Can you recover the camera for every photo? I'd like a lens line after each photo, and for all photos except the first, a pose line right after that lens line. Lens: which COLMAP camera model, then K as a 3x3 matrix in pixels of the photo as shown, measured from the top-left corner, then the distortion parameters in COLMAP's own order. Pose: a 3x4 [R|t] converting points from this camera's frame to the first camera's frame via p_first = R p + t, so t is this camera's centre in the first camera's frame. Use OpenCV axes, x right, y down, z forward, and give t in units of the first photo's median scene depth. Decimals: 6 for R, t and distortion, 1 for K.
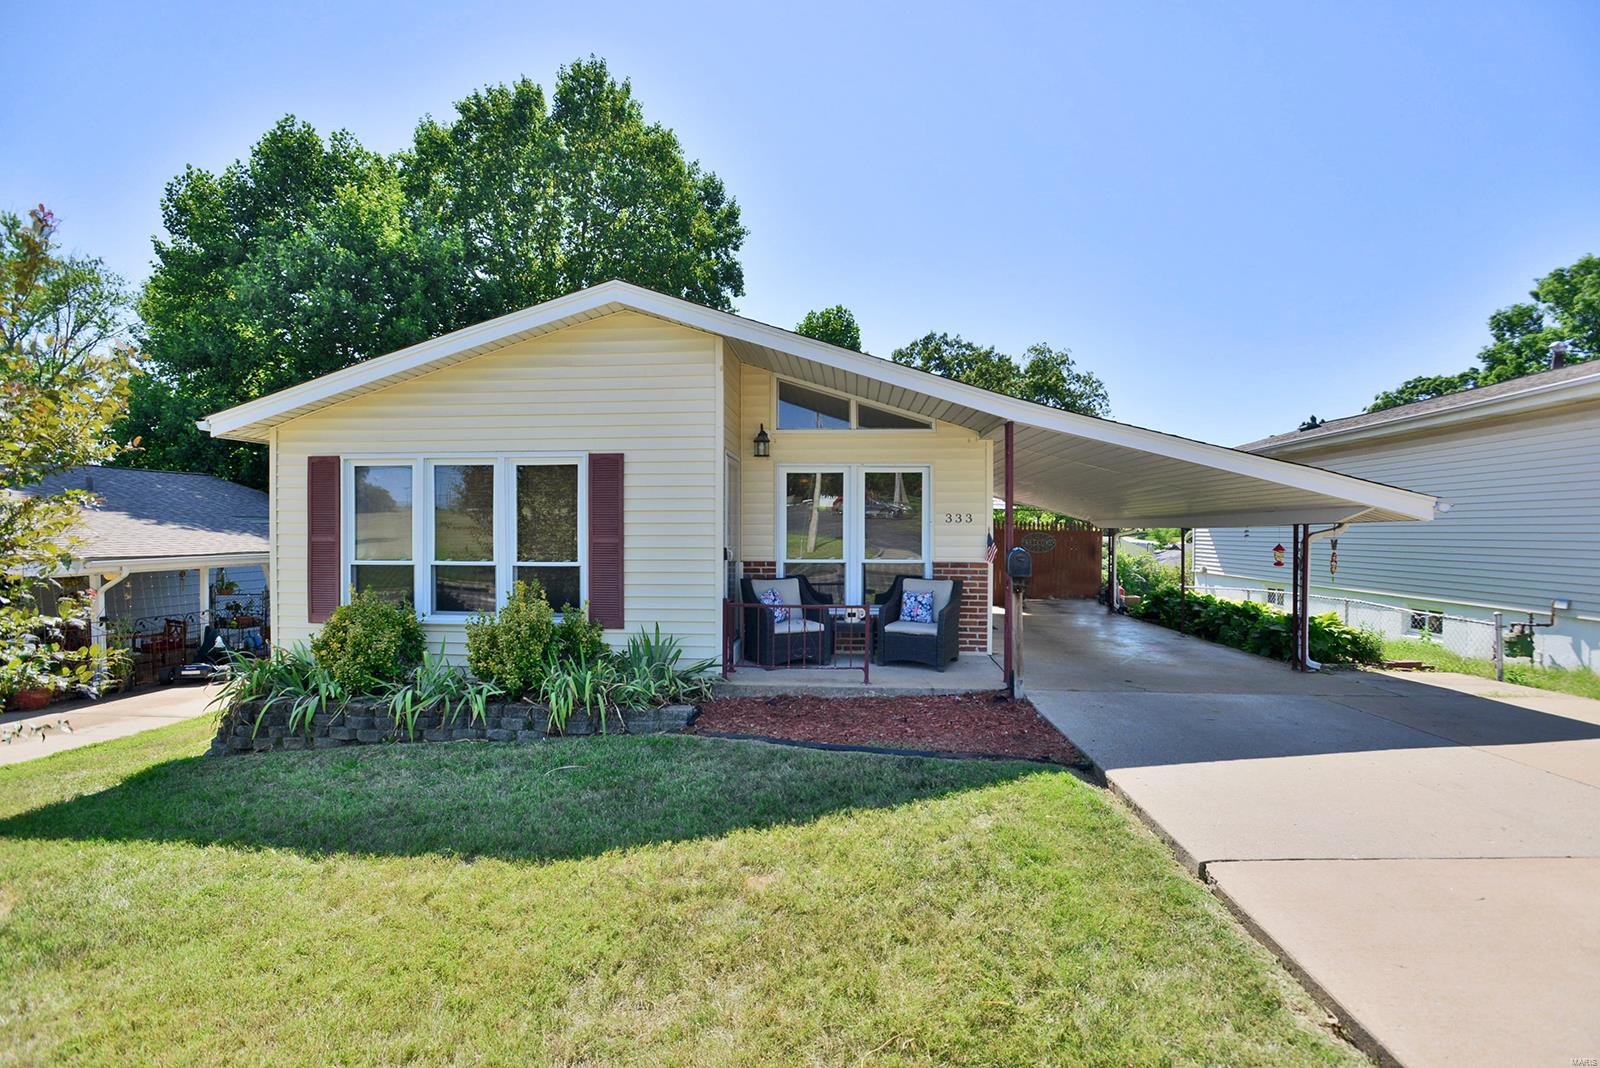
lens RADIAL K [[746.4, 0, 801.3], [0, 746.4, 529.3], [0, 0, 1]] dist [0.010042, -0.002011]
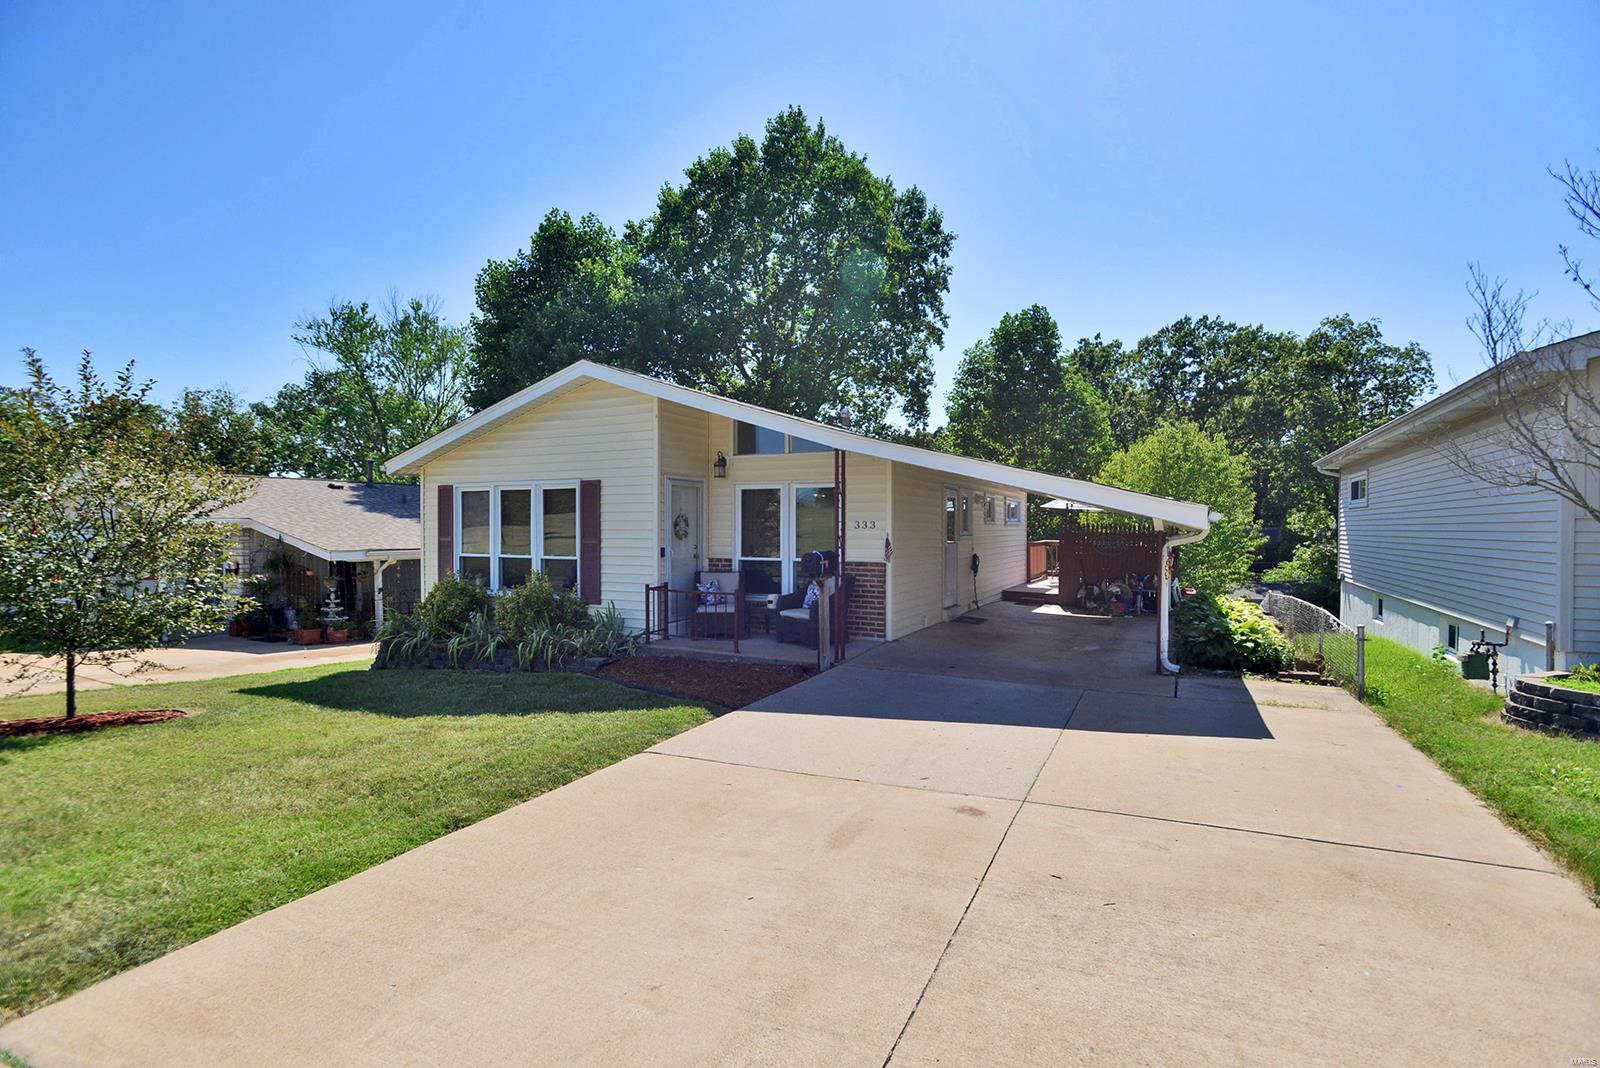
lens RADIAL K [[746.4, 0, 790.8], [0, 746.4, 531.8], [0, 0, 1]] dist [0.010042, -0.002011]
pose [[0.931978, 0.004417, -0.362489, 0.398566], [-0.004143, 0.999990, 0.001532, -0.004909], [0.362492, 0.000074, 0.931987, -0.117494]]
